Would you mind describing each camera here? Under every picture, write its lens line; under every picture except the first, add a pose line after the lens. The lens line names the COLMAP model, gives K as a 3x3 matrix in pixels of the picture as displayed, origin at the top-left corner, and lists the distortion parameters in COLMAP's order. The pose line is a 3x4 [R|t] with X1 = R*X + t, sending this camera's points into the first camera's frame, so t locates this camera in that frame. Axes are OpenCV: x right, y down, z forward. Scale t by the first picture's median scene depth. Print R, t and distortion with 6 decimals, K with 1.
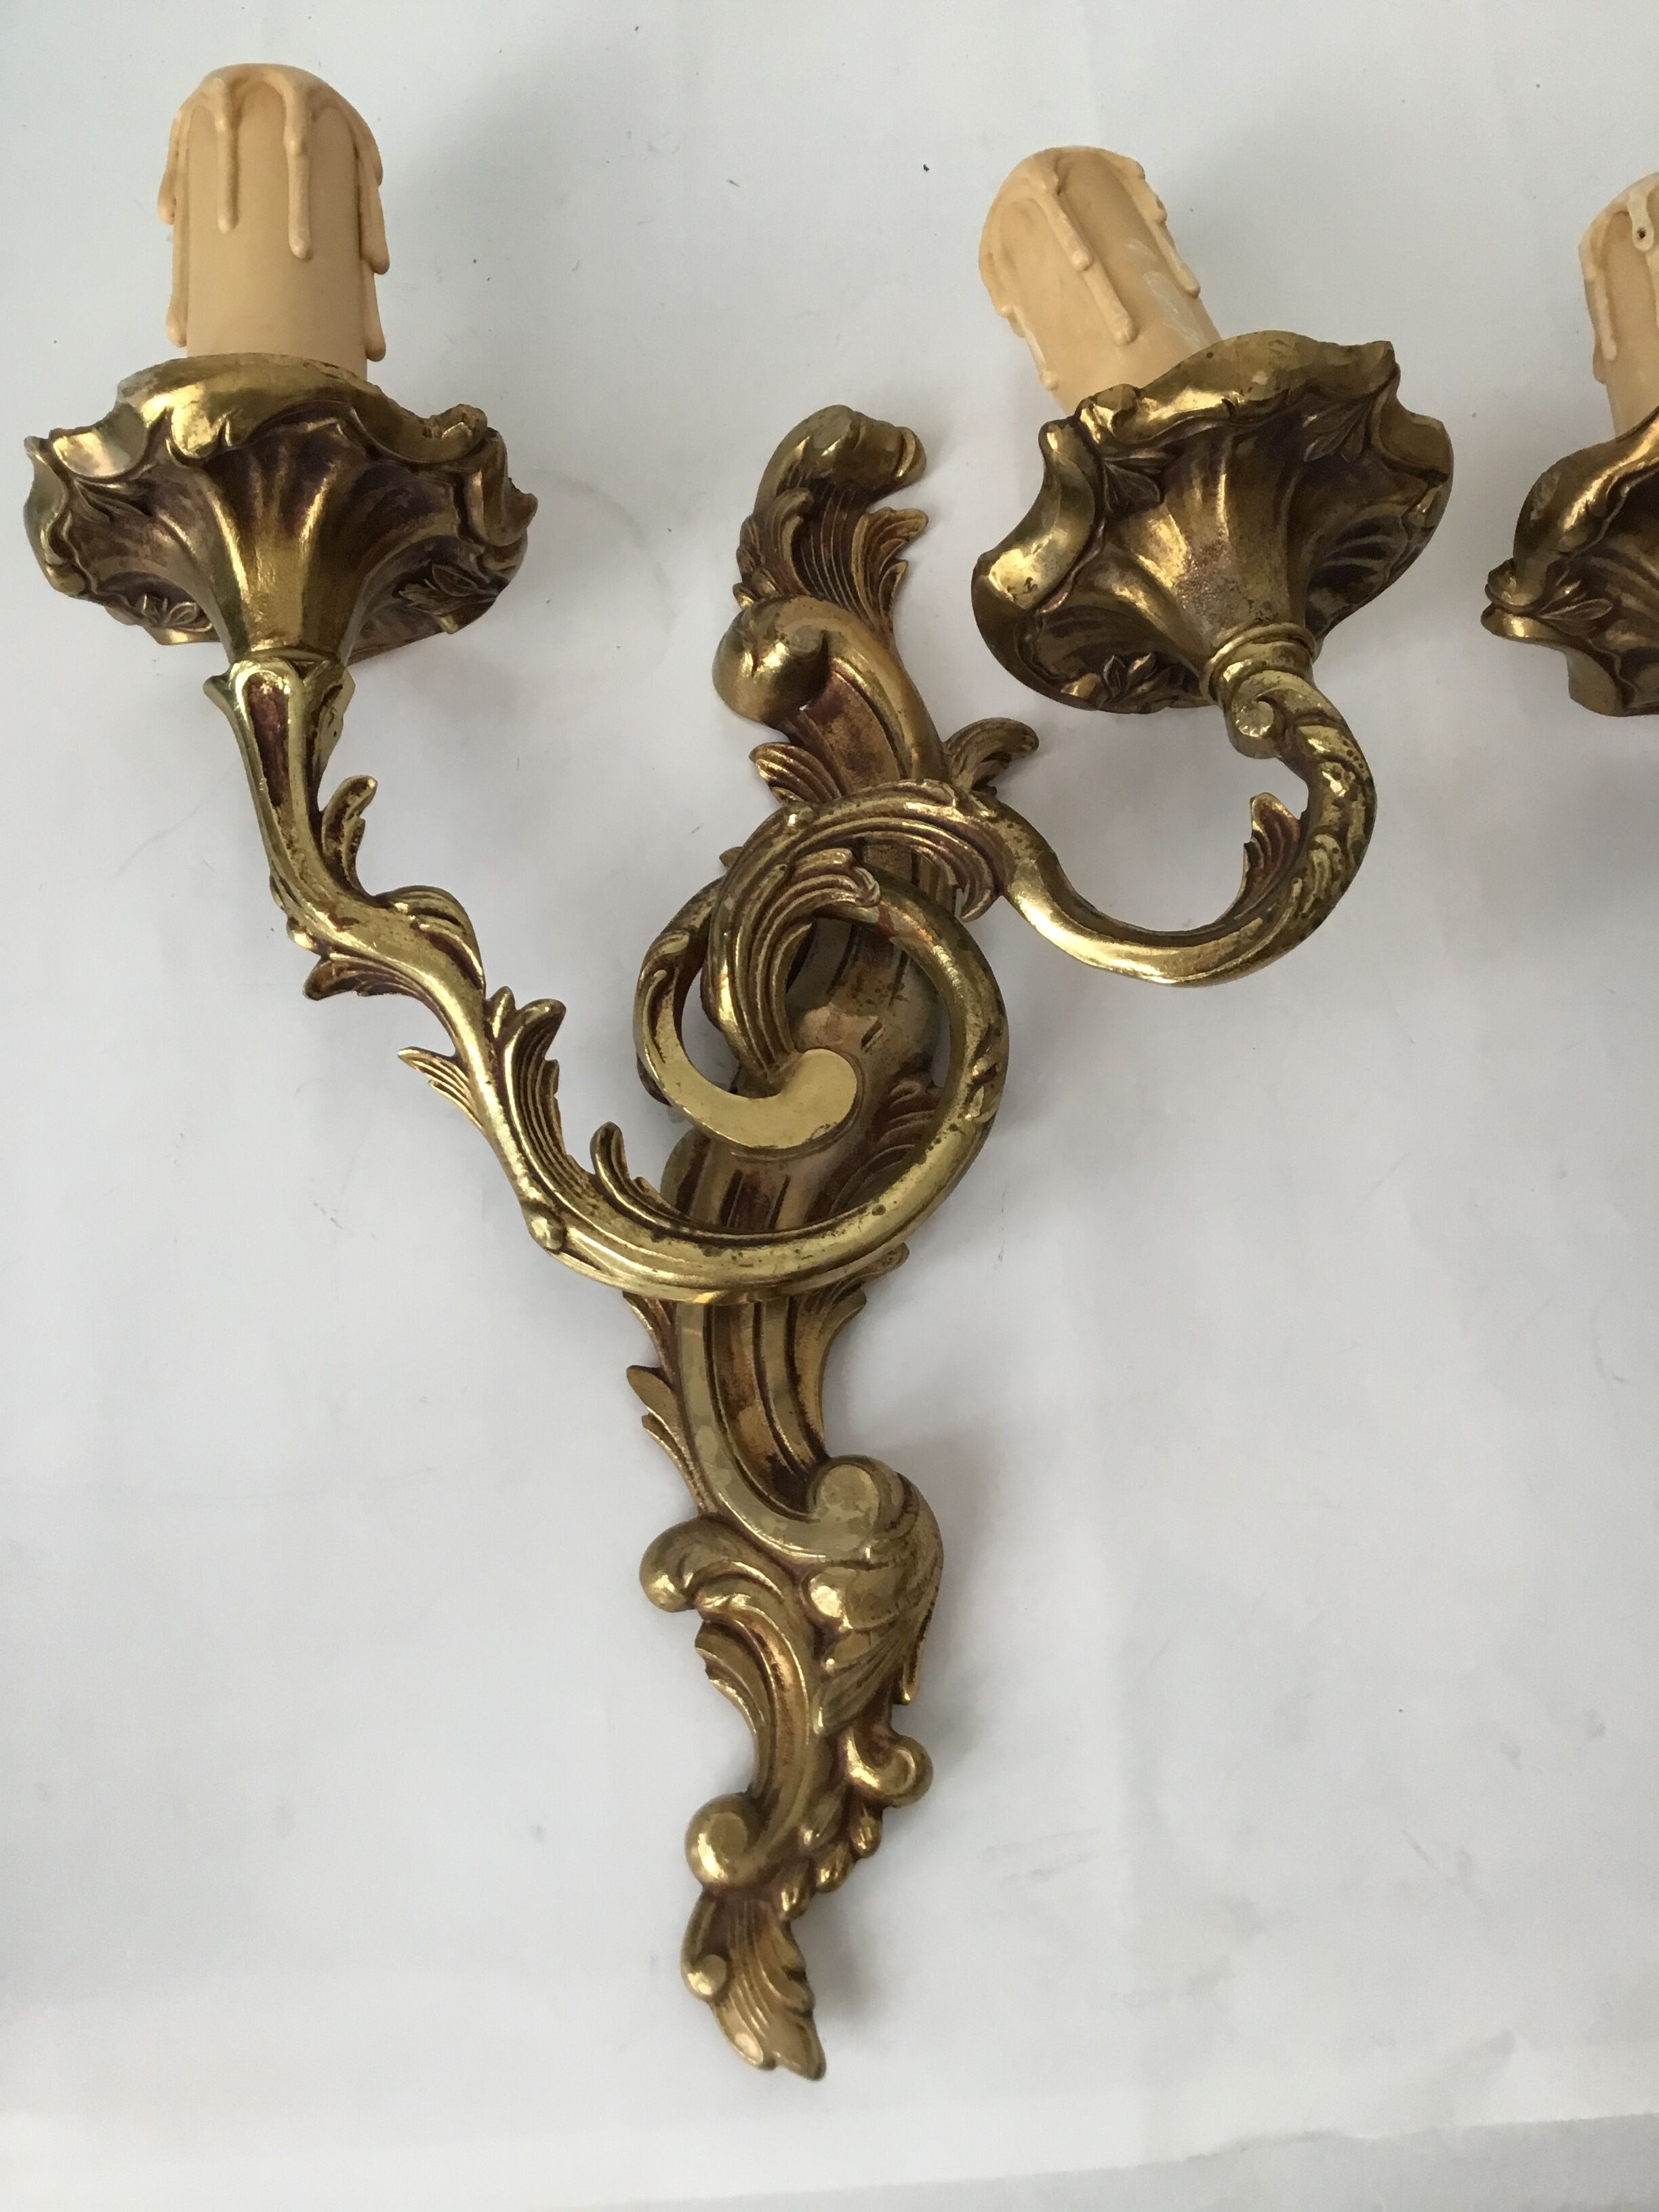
lens RADIAL K [[1974.5, 0, 828.8], [0, 1974.5, 1008.7], [0, 0, 1]] dist [0.134875, -0.287158]
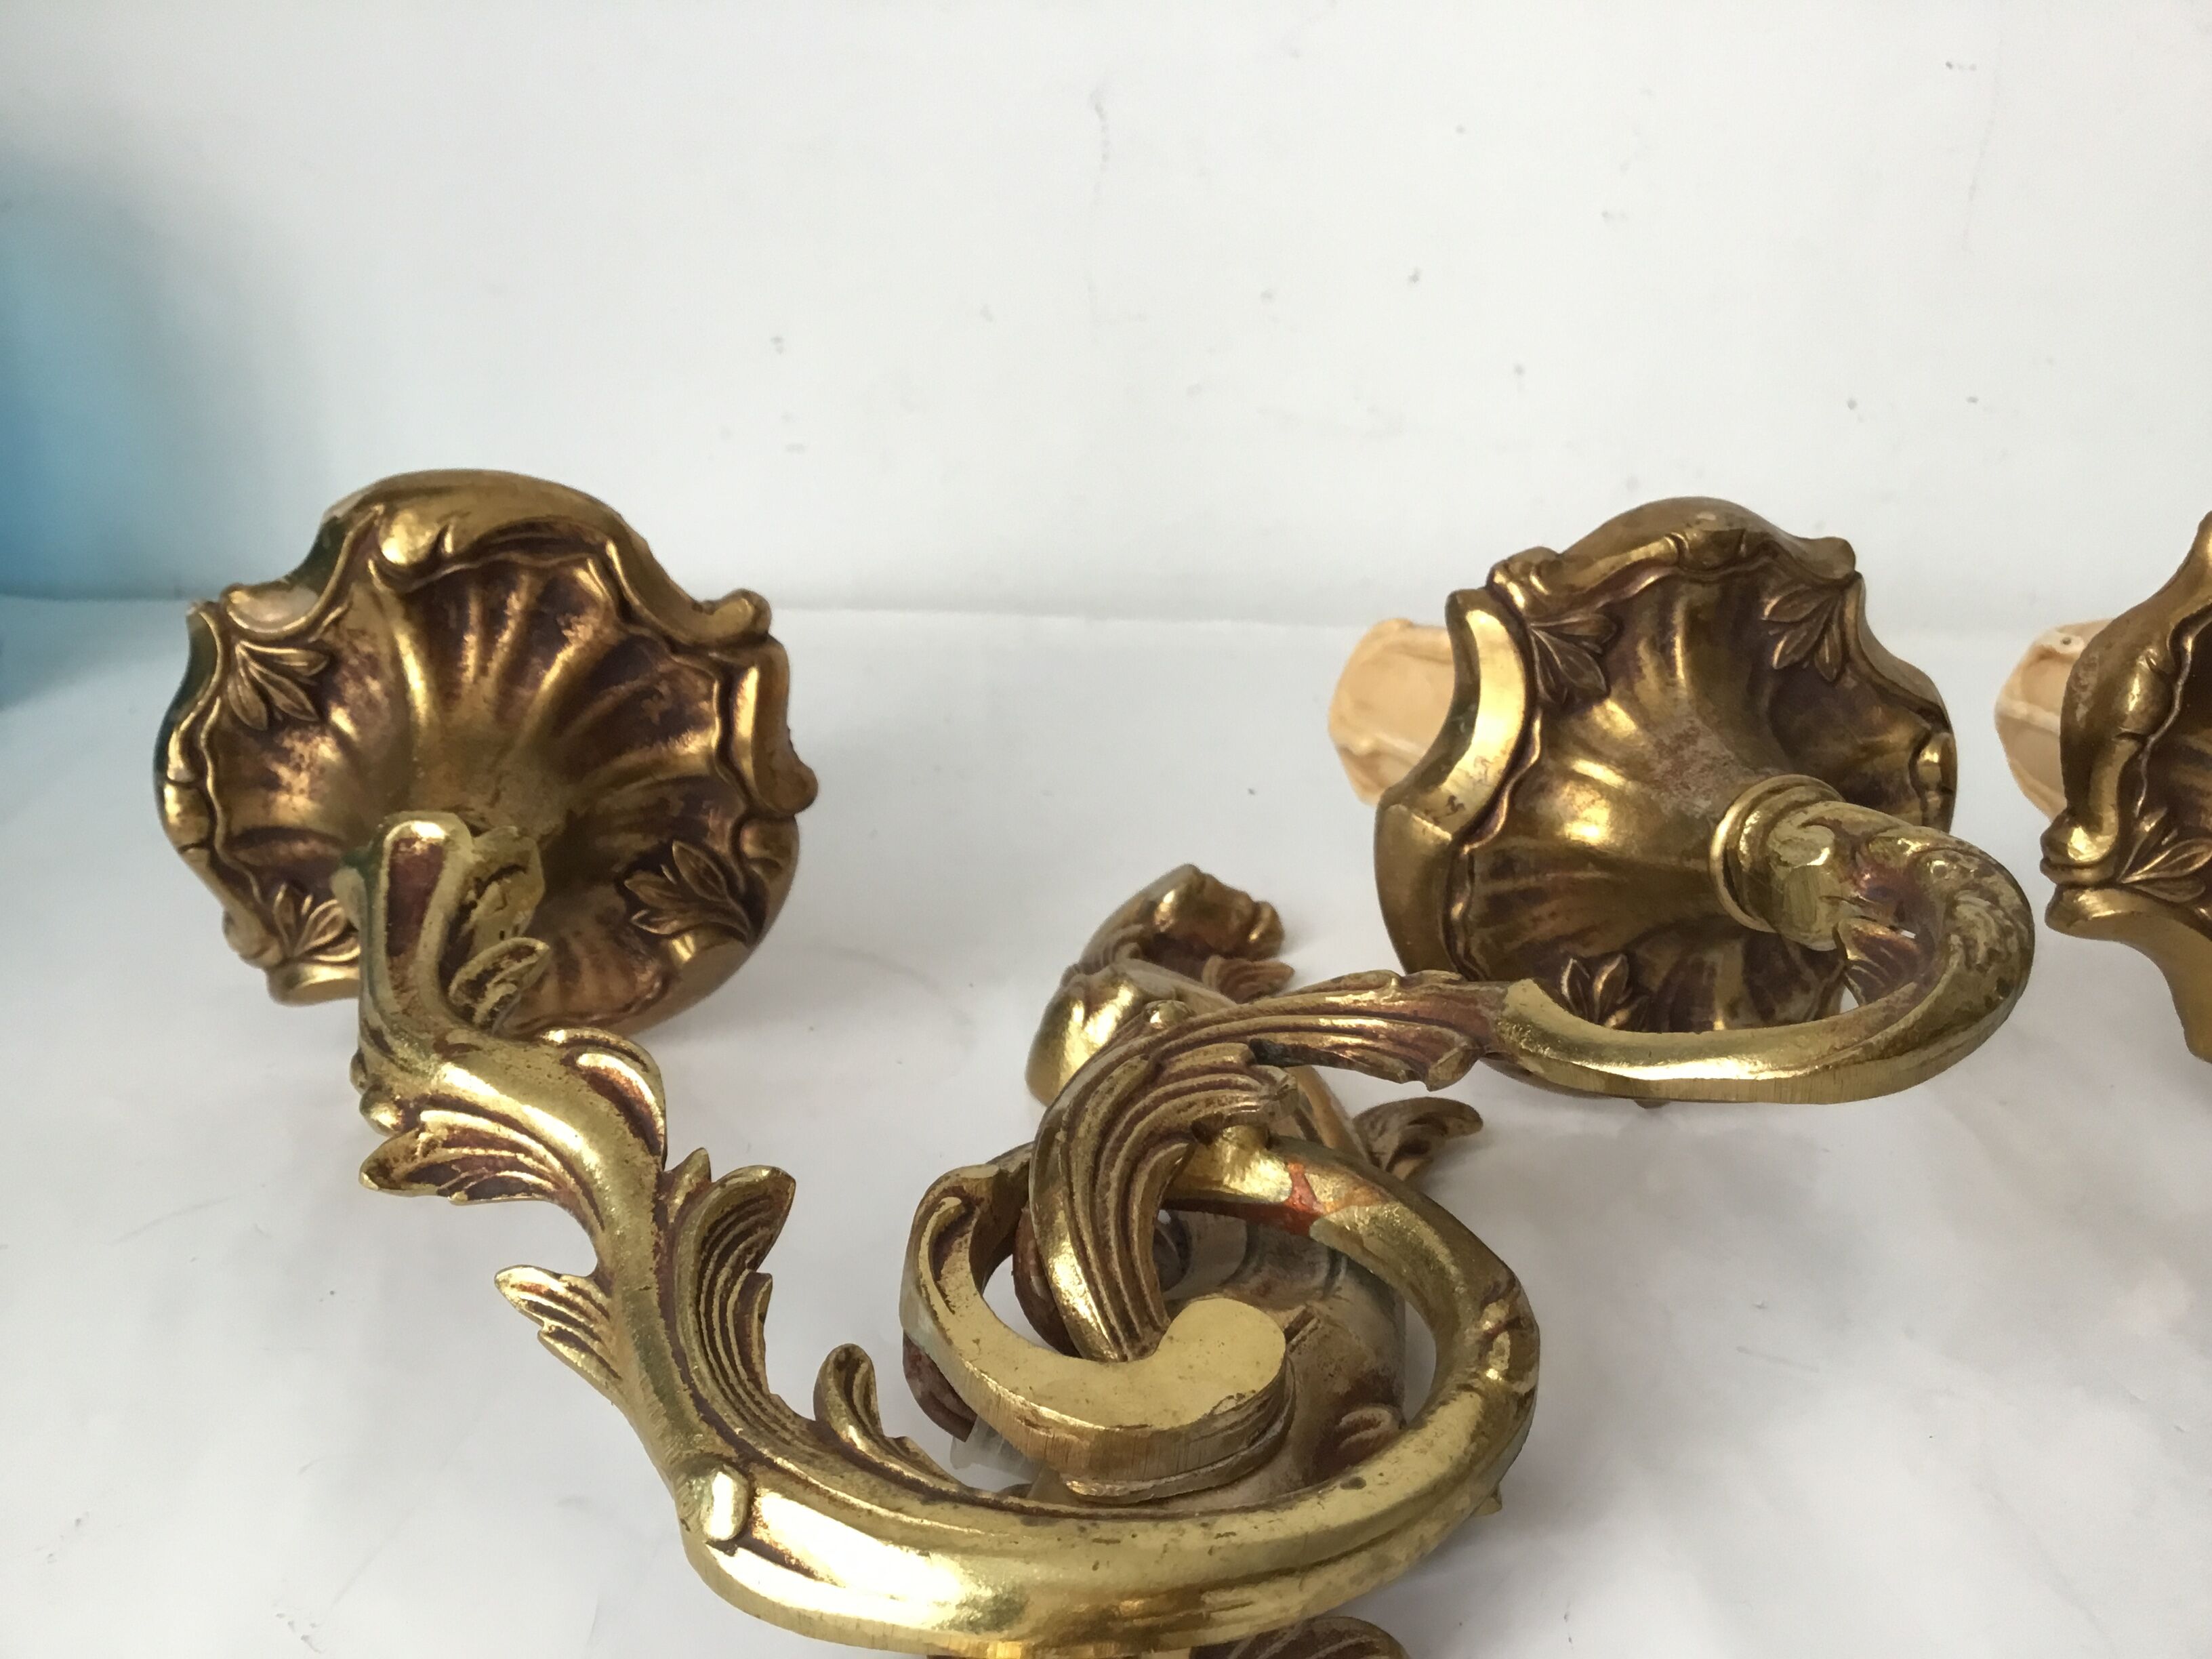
lens RADIAL K [[1974.5, 0, 1109.3], [0, 1974.5, 832.2], [0, 0, 1]] dist [0.134875, -0.287158]
pose [[0.999811, -0.004776, 0.018835, -0.047488], [0.016948, 0.688452, -0.725084, 0.356096], [-0.009504, 0.725266, 0.688403, 0.494465]]
